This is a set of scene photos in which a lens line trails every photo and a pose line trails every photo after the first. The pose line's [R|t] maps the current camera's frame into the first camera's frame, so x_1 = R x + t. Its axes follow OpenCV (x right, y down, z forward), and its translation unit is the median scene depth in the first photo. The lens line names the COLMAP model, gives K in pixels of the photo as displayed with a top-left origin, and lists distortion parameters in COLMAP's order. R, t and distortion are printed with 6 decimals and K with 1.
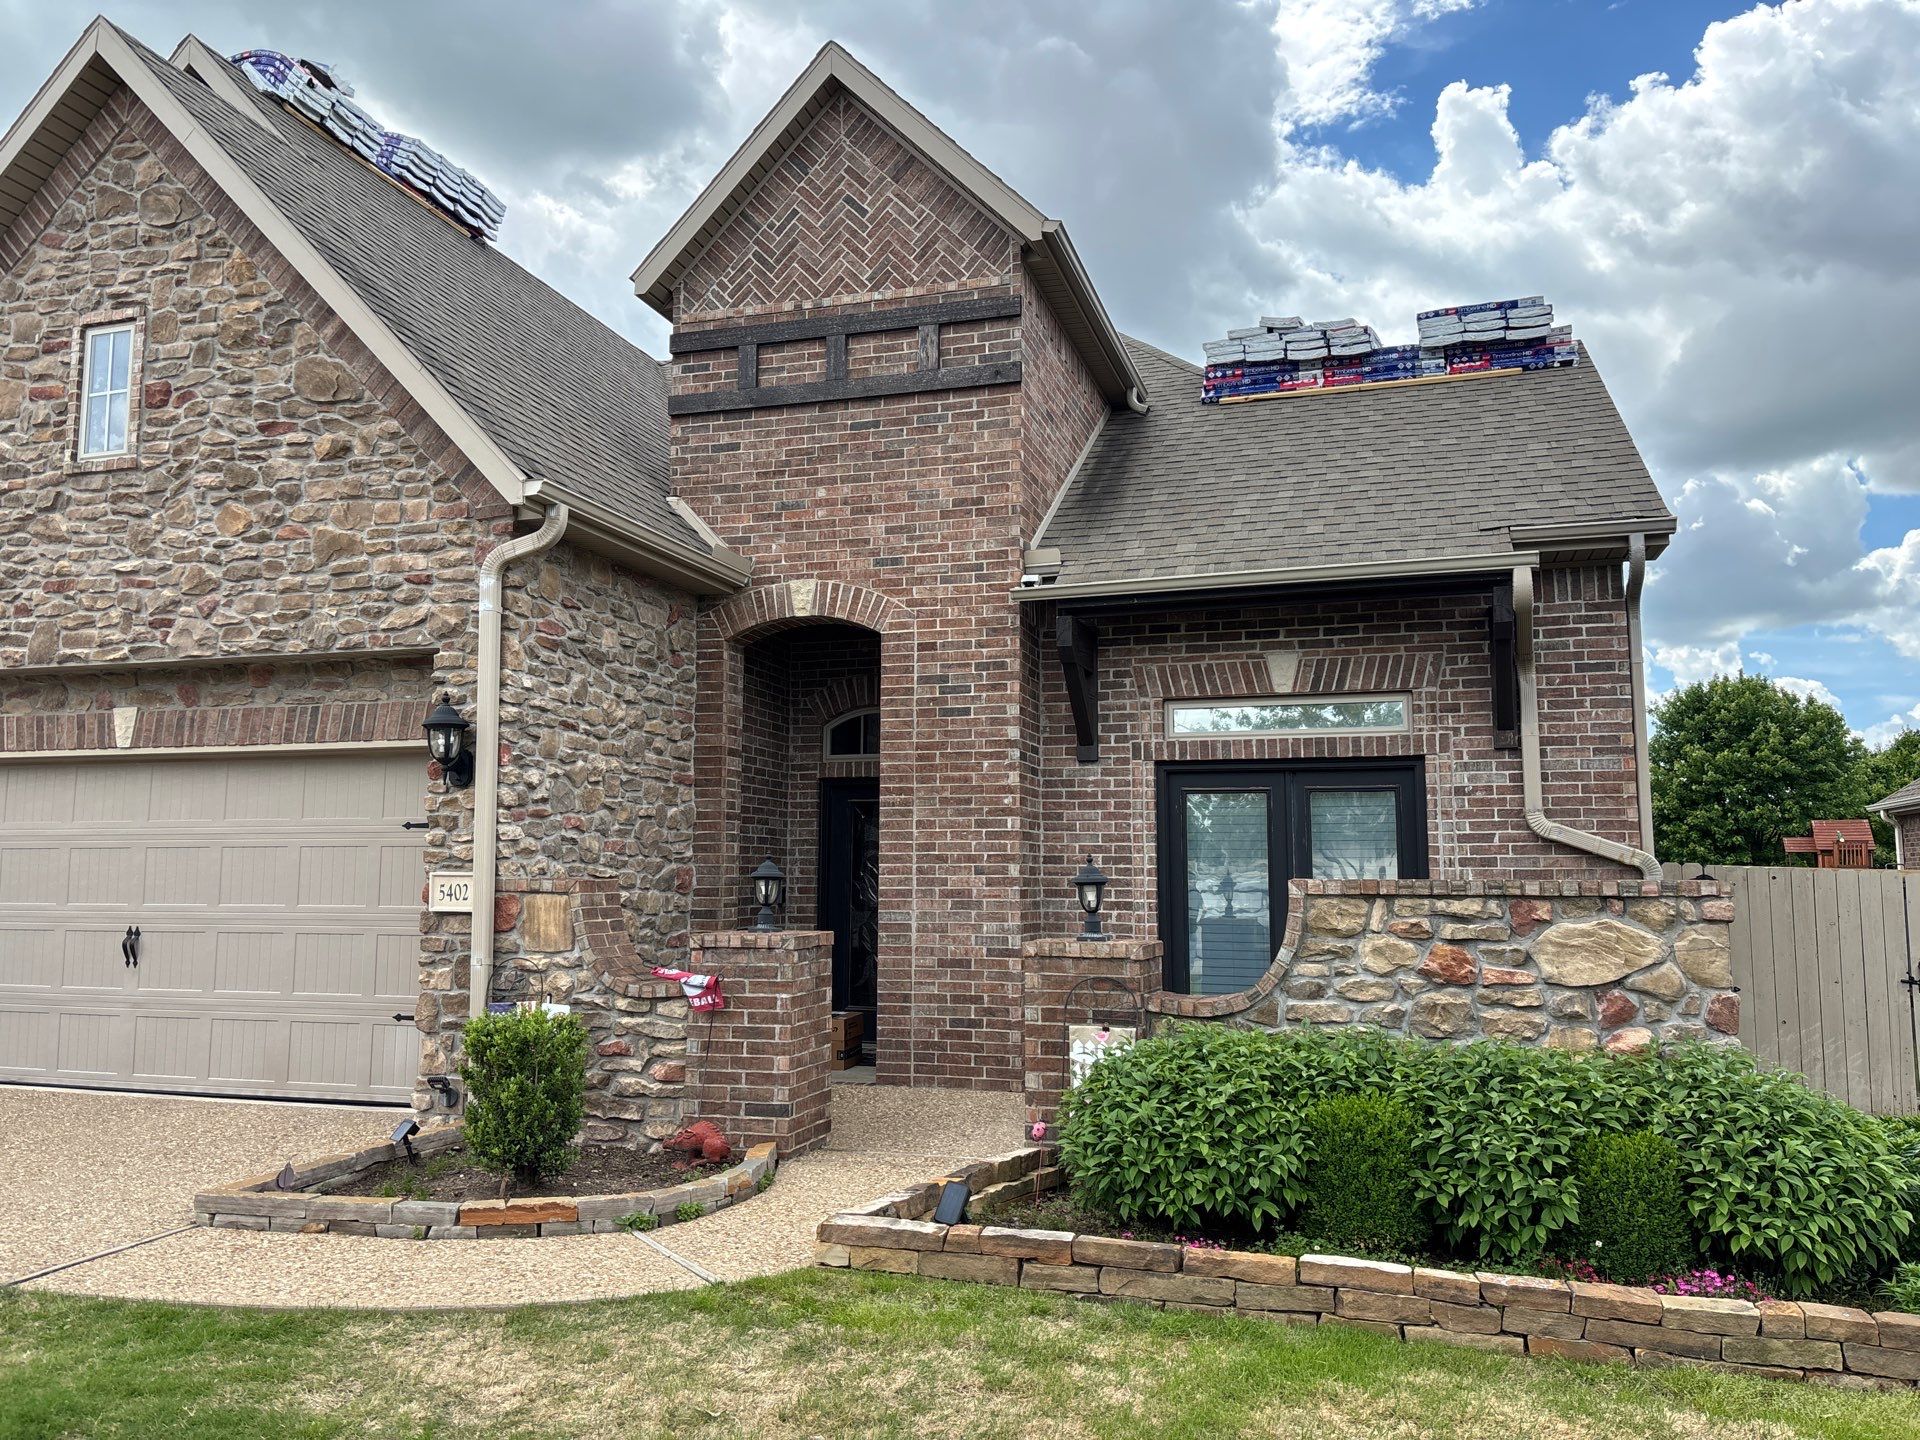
lens RADIAL K [[1507.2, 0, 958.6], [0, 1507.2, 705.1], [0, 0, 1]] dist [0.021709, -0.008774]
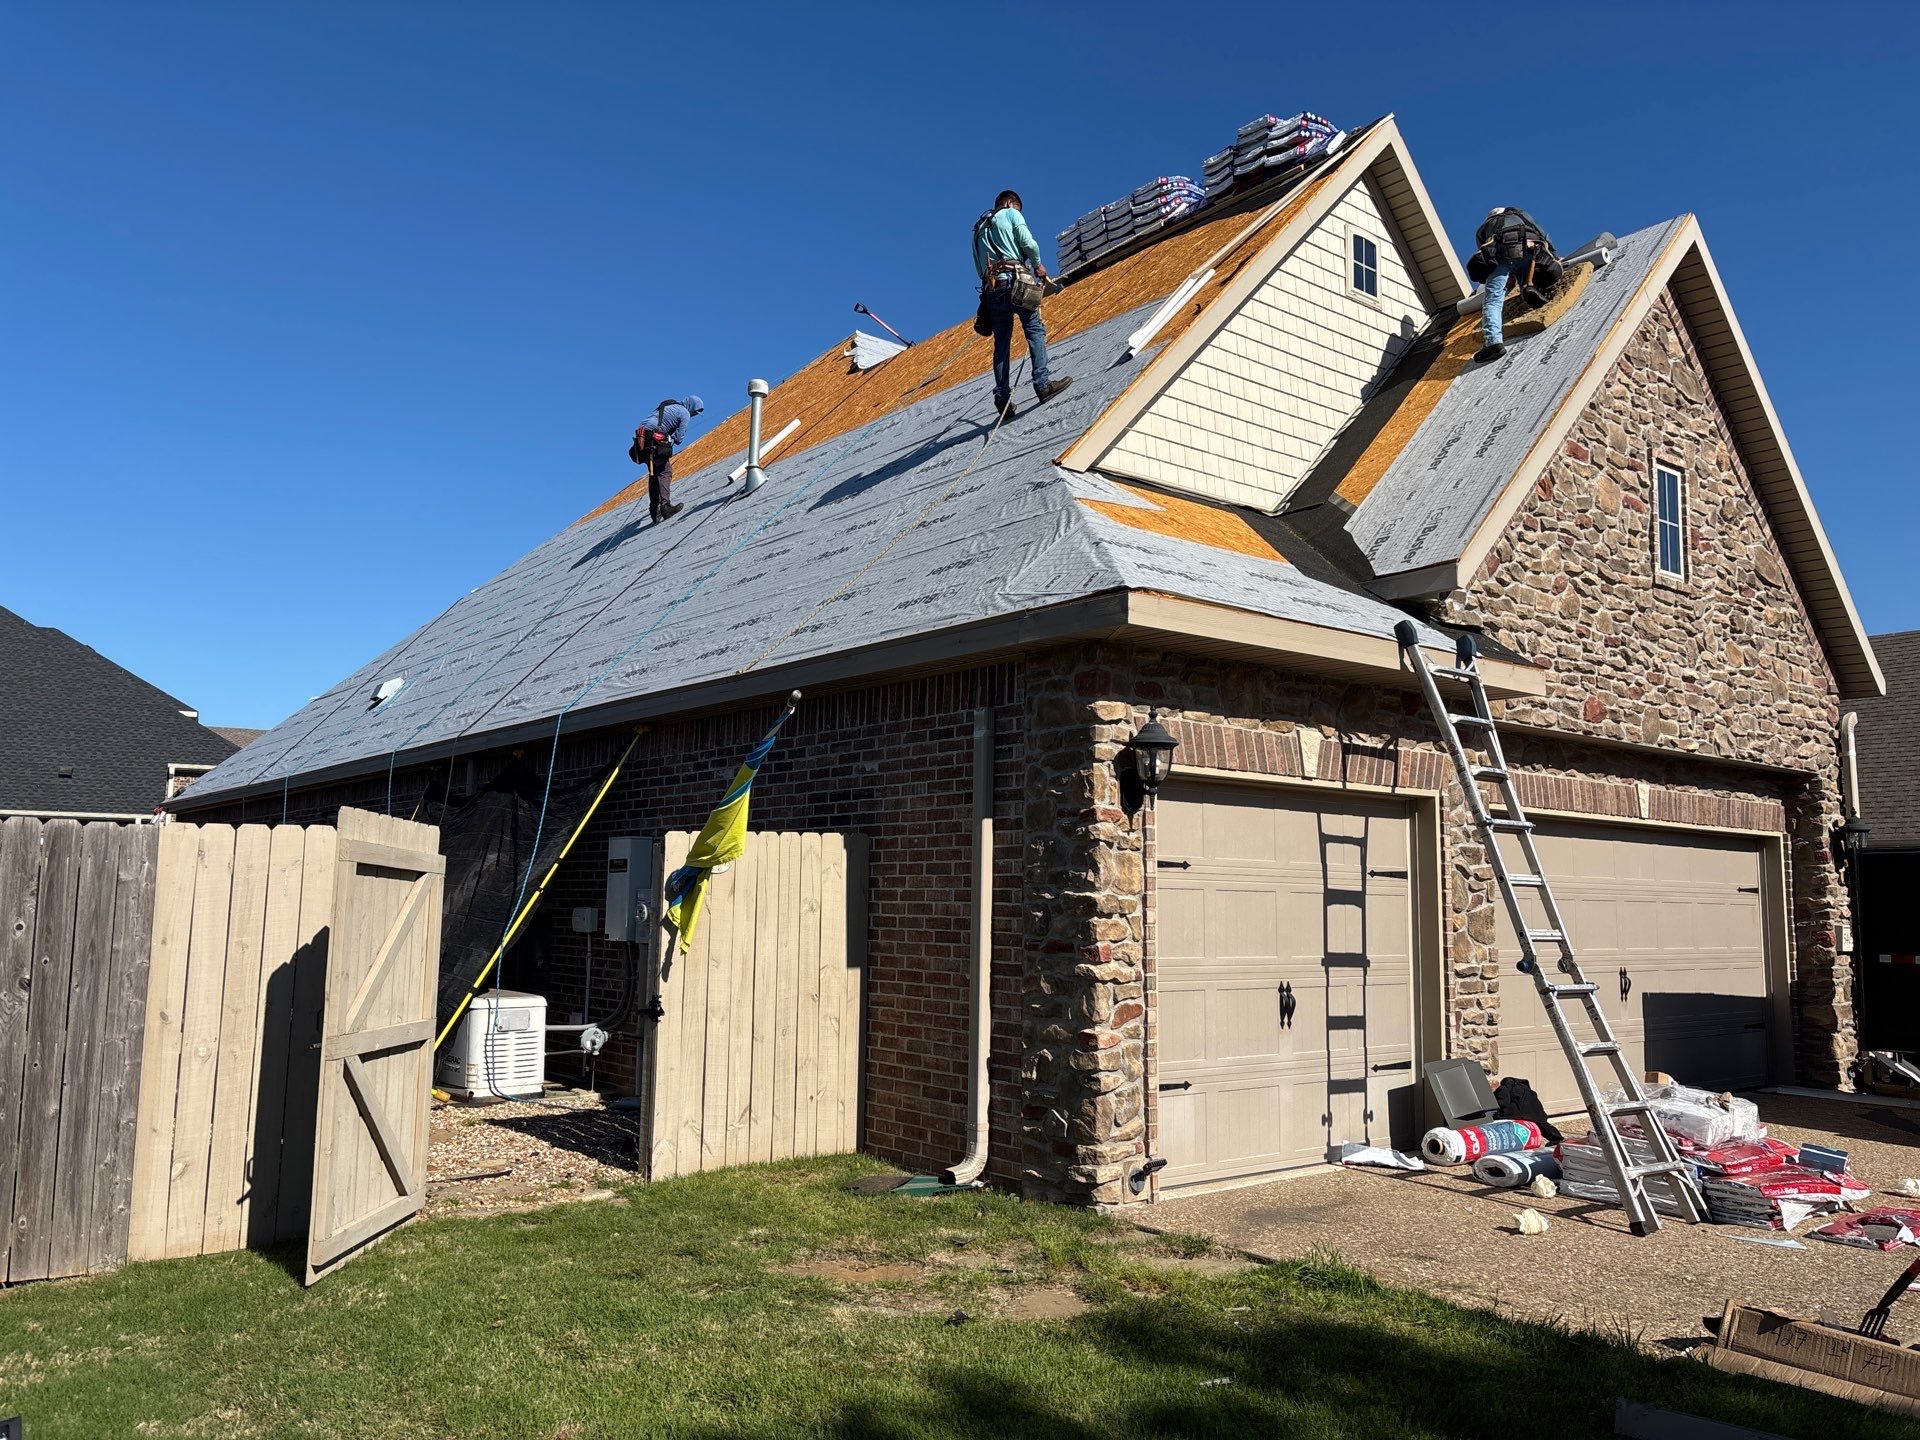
lens RADIAL K [[1445.4, 0, 965.9], [0, 1445.4, 715.7], [0, 0, 1]] dist [0.098127, -0.123735]
pose [[0.567785, 0.114034, 0.815240, -1.830341], [-0.115825, 0.991573, -0.058032, 0.078214], [-0.814987, -0.061476, 0.576208, 0.783447]]
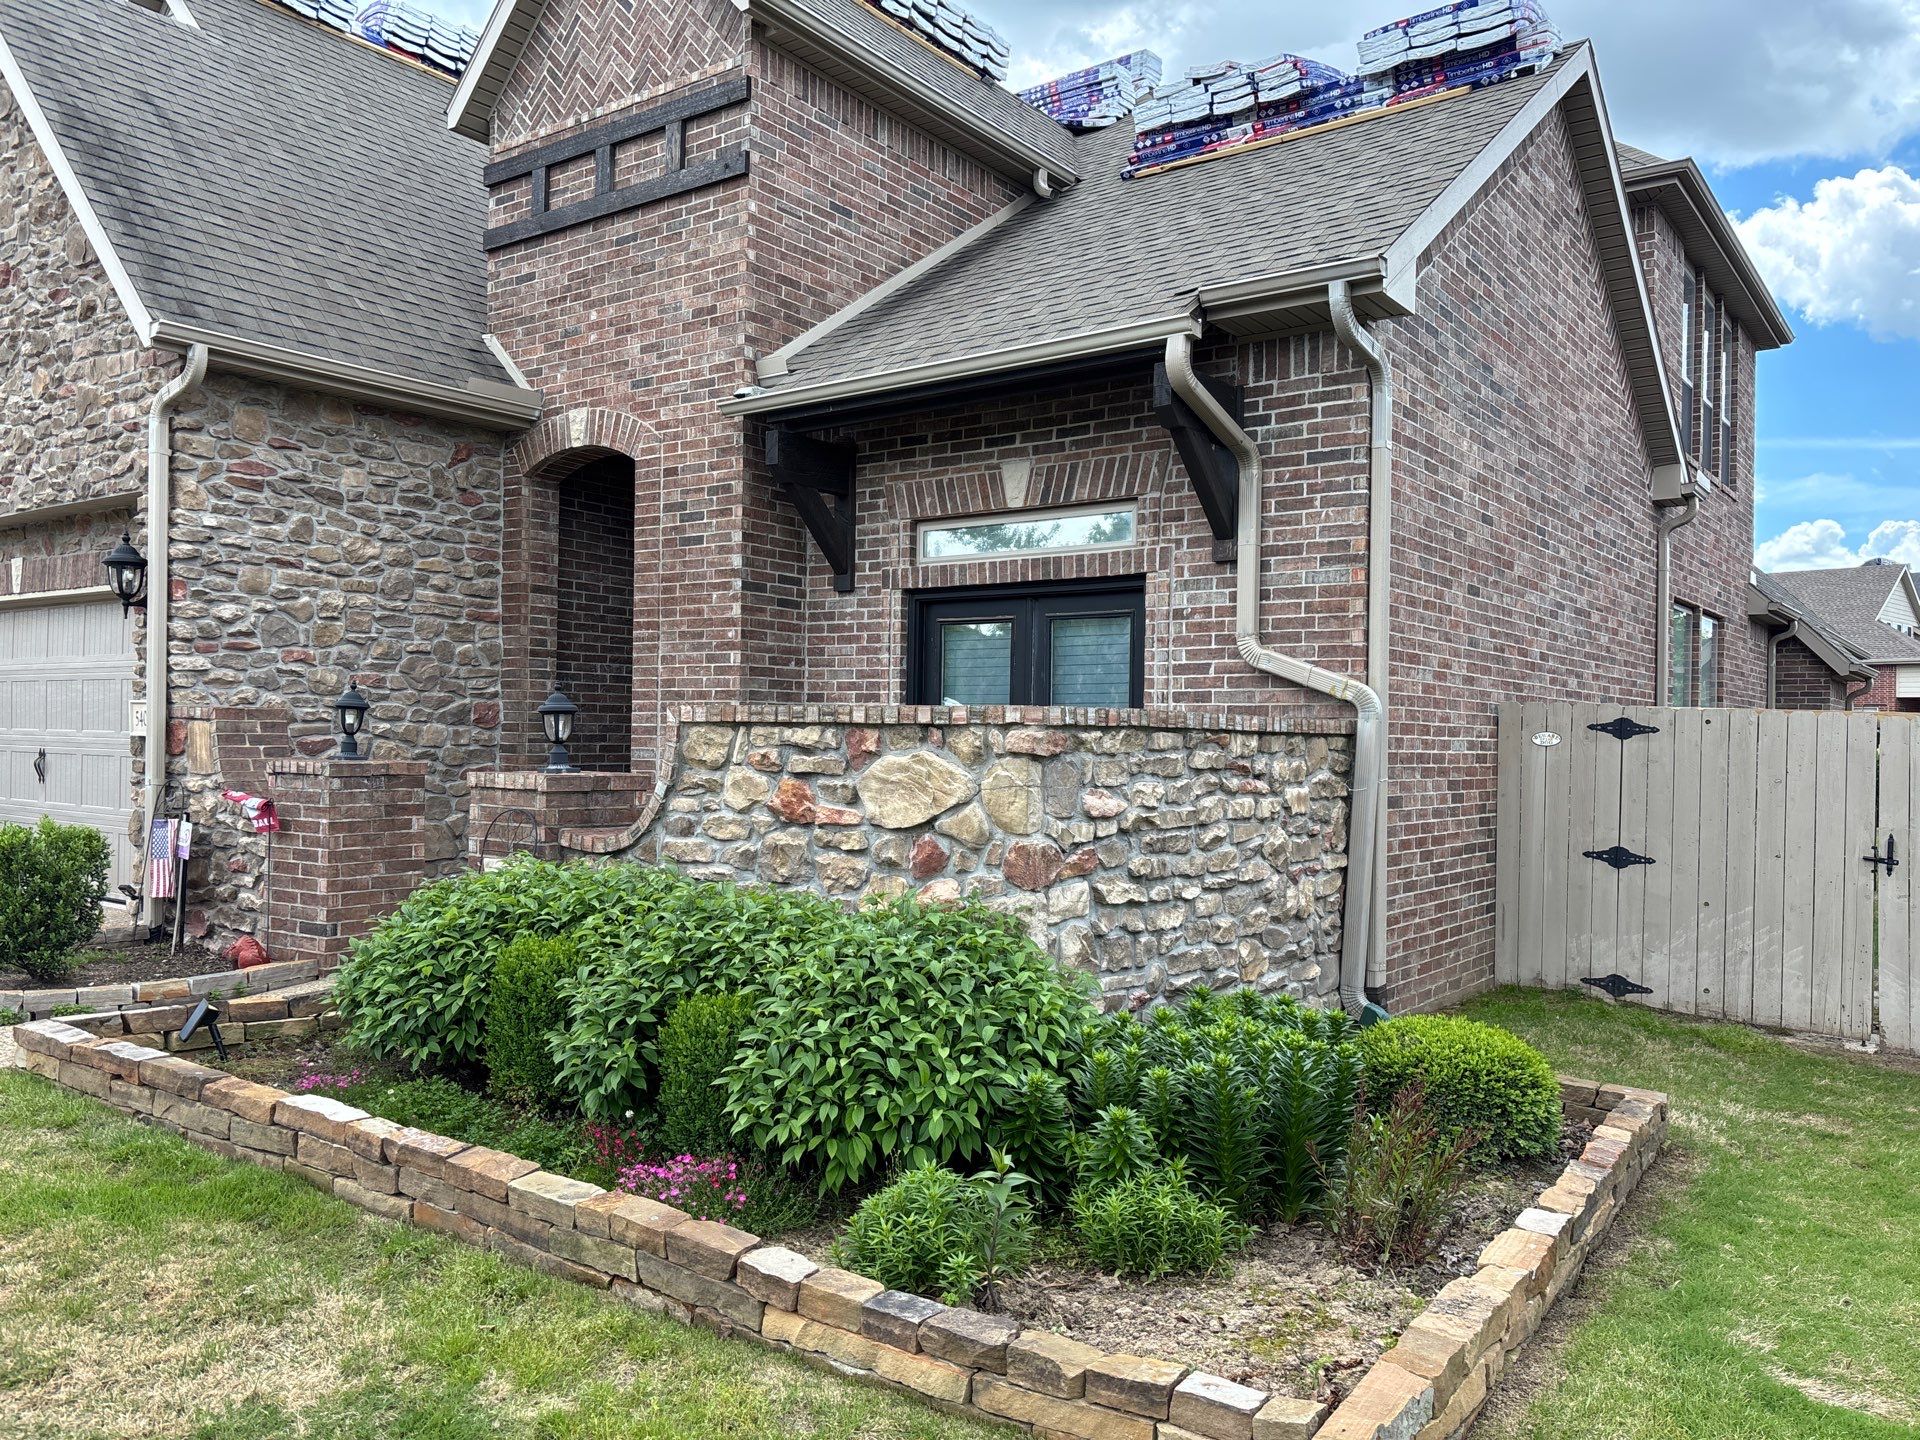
lens RADIAL K [[1506.7, 0, 960.0], [0, 1506.7, 720.0], [0, 0, 1]] dist [0.073833, -0.097743]
pose [[0.938386, 0.007727, -0.345501, 0.522283], [0.027479, 0.994916, 0.096885, 0.031331], [0.344494, -0.100410, 0.933403, 0.162617]]
